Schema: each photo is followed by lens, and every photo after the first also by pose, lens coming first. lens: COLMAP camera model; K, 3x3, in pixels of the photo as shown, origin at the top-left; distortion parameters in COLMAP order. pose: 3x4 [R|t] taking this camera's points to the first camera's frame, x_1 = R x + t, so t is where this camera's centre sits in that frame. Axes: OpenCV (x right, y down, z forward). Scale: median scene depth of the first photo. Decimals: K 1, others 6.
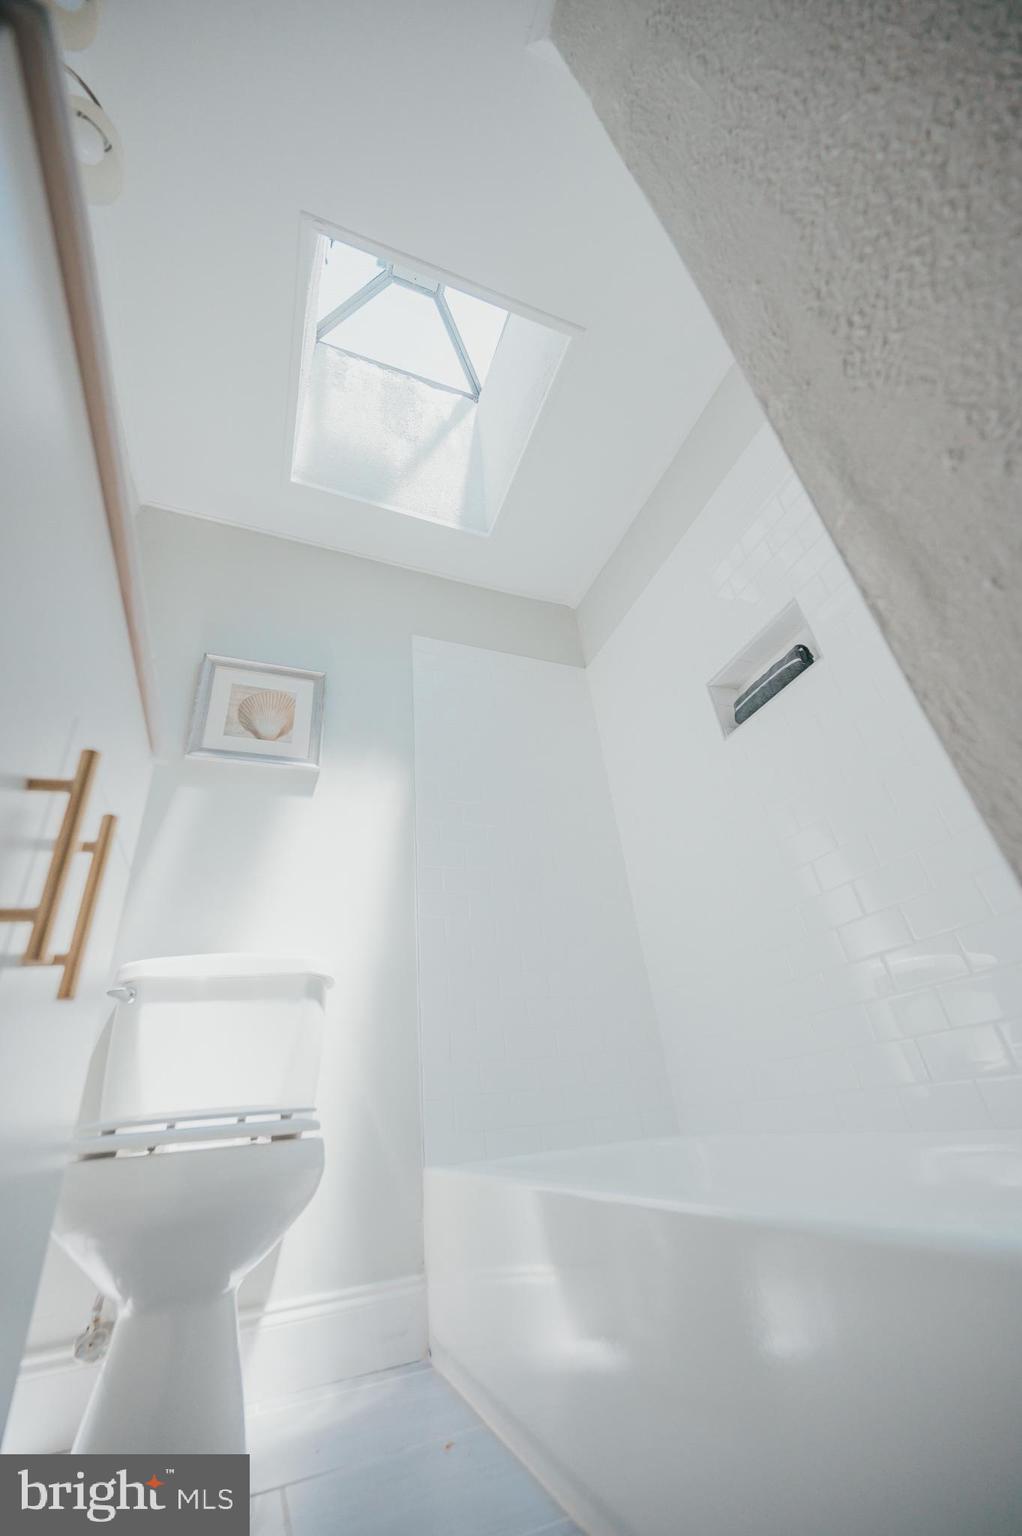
lens RADIAL K [[606.7, 0, 511.0], [0, 606.7, 768.0], [0, 0, 1]] dist [0.001421, -0.000338]
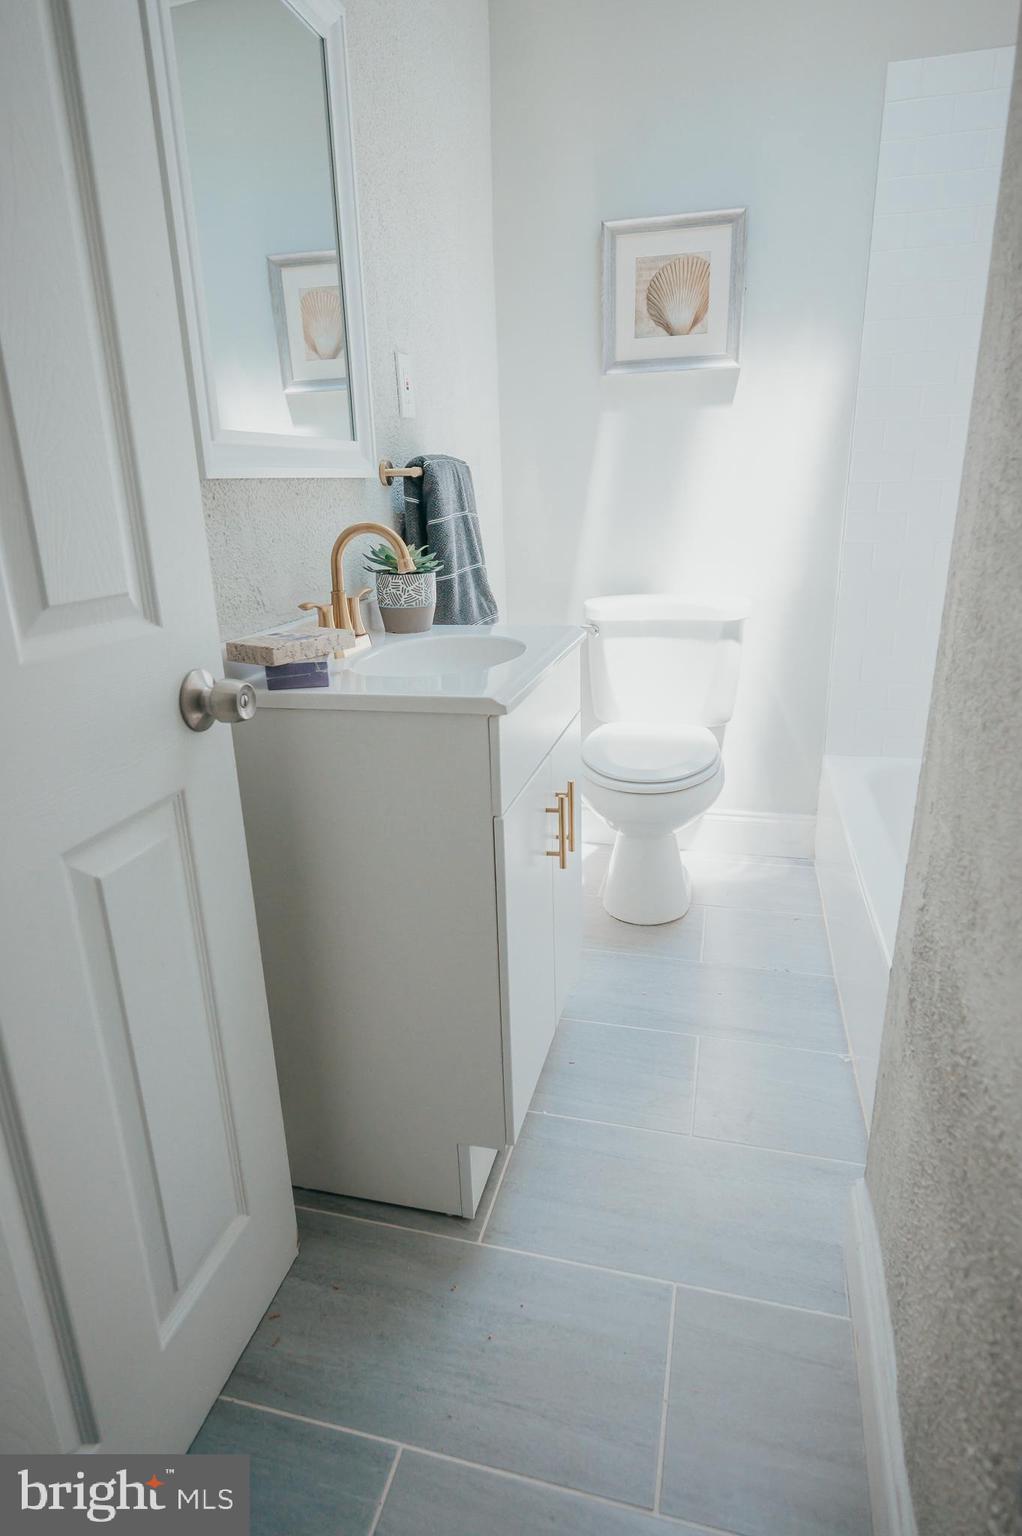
lens RADIAL K [[864.4, 0, 511.0], [0, 864.4, 768.0], [0, 0, 1]] dist [-0.003959, -0.000573]
pose [[0.811770, 0.253952, -0.525869, 0.214162], [0.244279, 0.670262, 0.700769, -0.560858], [0.530431, -0.697322, 0.482063, -0.166582]]
